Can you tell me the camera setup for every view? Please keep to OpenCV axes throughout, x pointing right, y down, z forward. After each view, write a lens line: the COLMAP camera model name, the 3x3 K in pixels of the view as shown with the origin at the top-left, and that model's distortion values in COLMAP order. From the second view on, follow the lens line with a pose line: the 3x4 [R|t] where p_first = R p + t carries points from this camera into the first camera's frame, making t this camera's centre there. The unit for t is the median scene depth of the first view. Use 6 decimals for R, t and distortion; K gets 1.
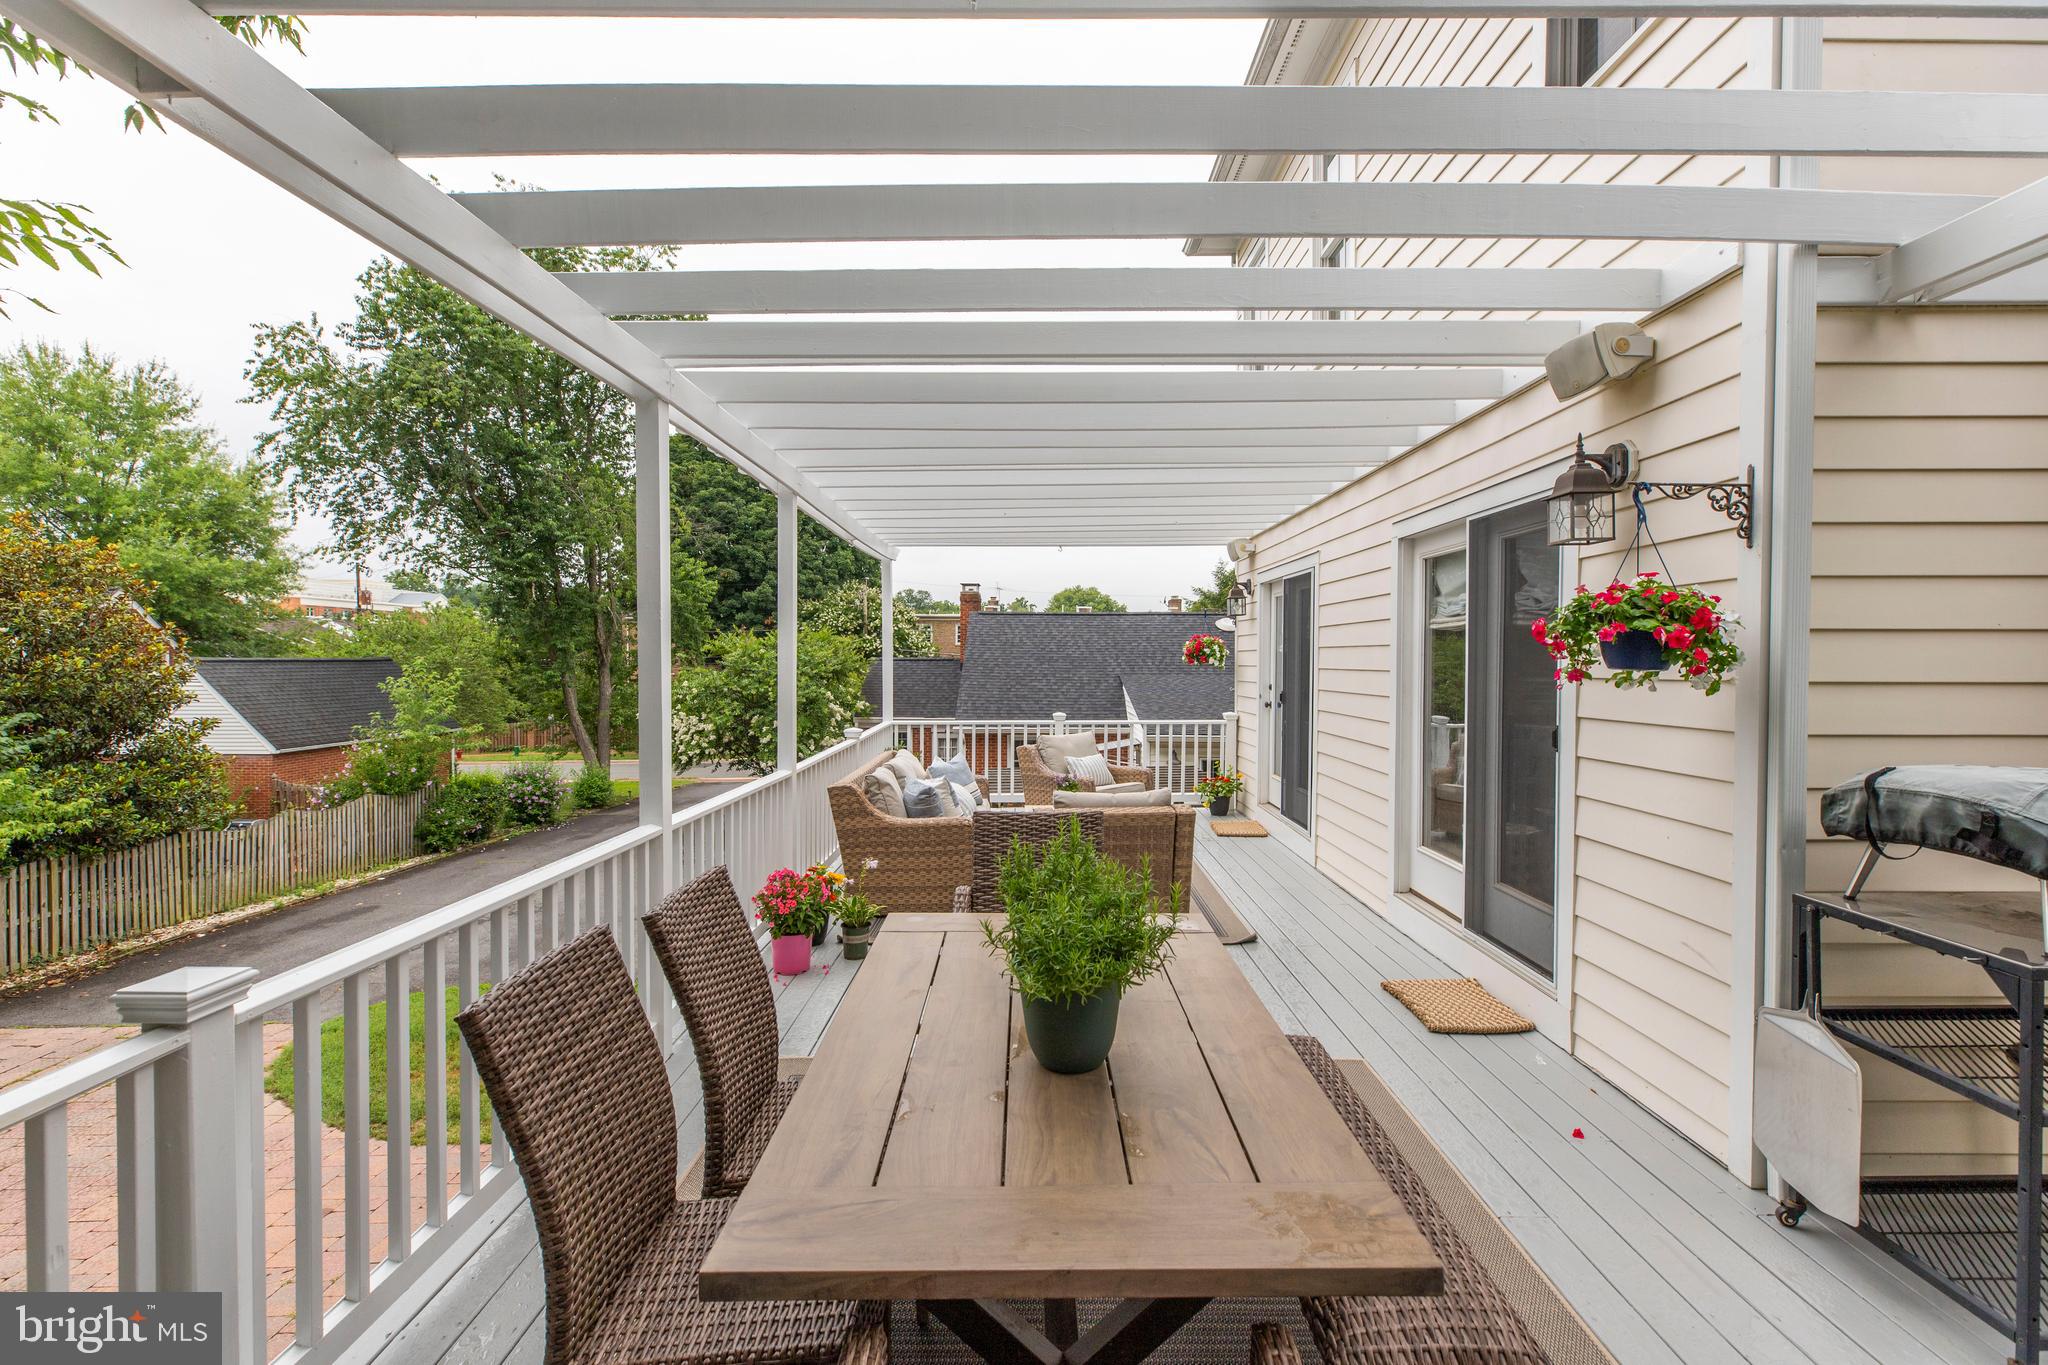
lens RADIAL K [[916.8, 0, 1011.8], [0, 916.8, 669.5], [0, 0, 1]] dist [0.005550, -0.002235]
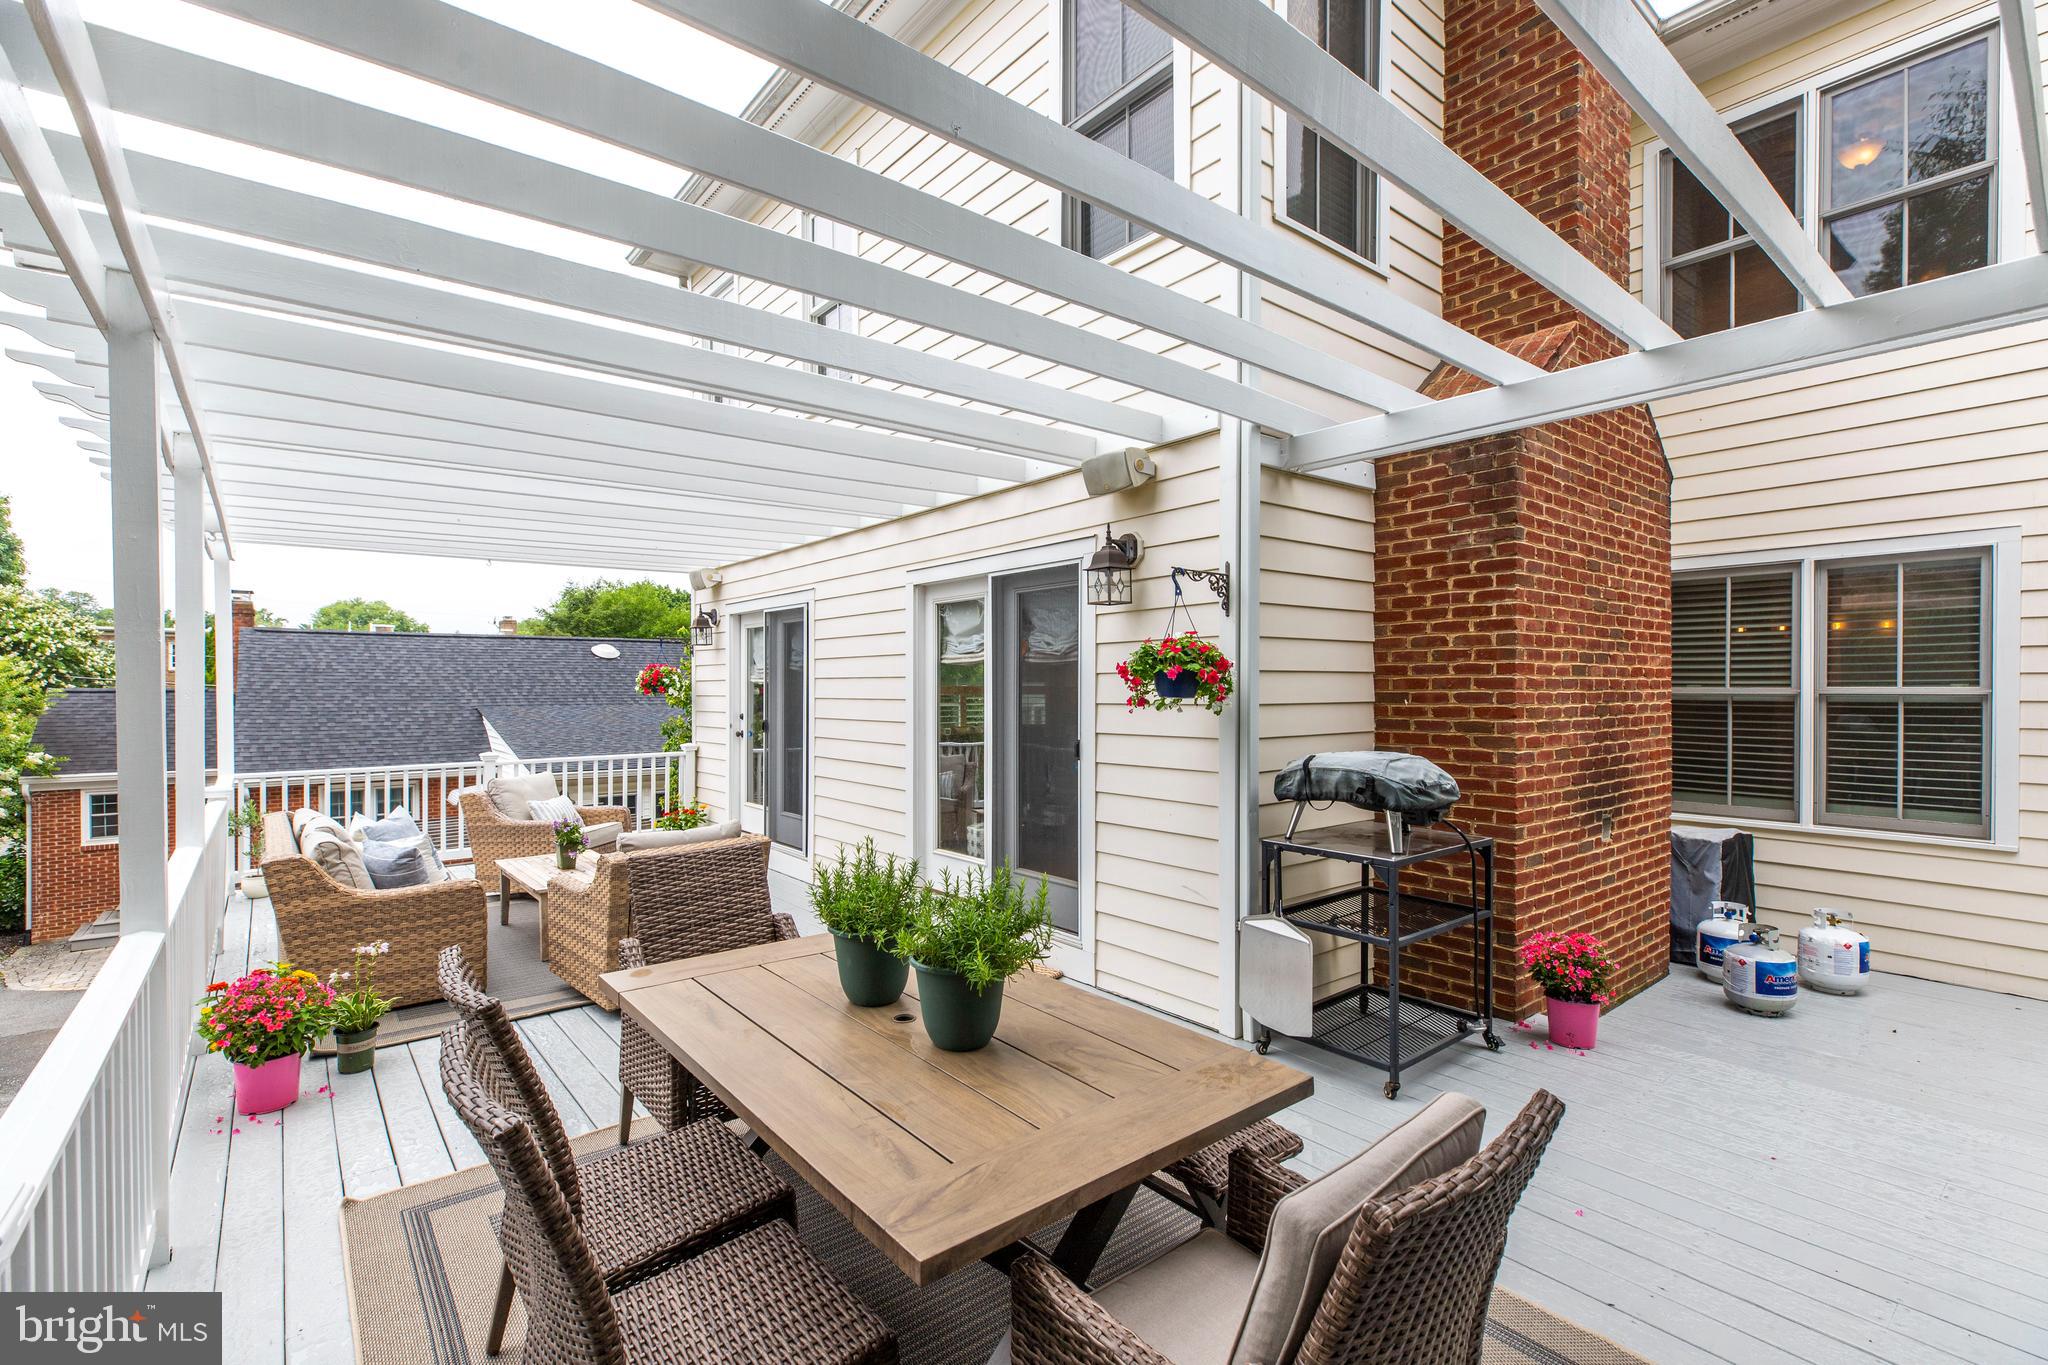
lens RADIAL K [[916.8, 0, 1024.5], [0, 916.8, 703.7], [0, 0, 1]] dist [0.005550, -0.002235]
pose [[0.781935, -0.016314, 0.623147, -0.268403], [0.012201, 0.999867, 0.010867, -0.006114], [-0.623241, -0.000894, 0.782029, 0.018193]]
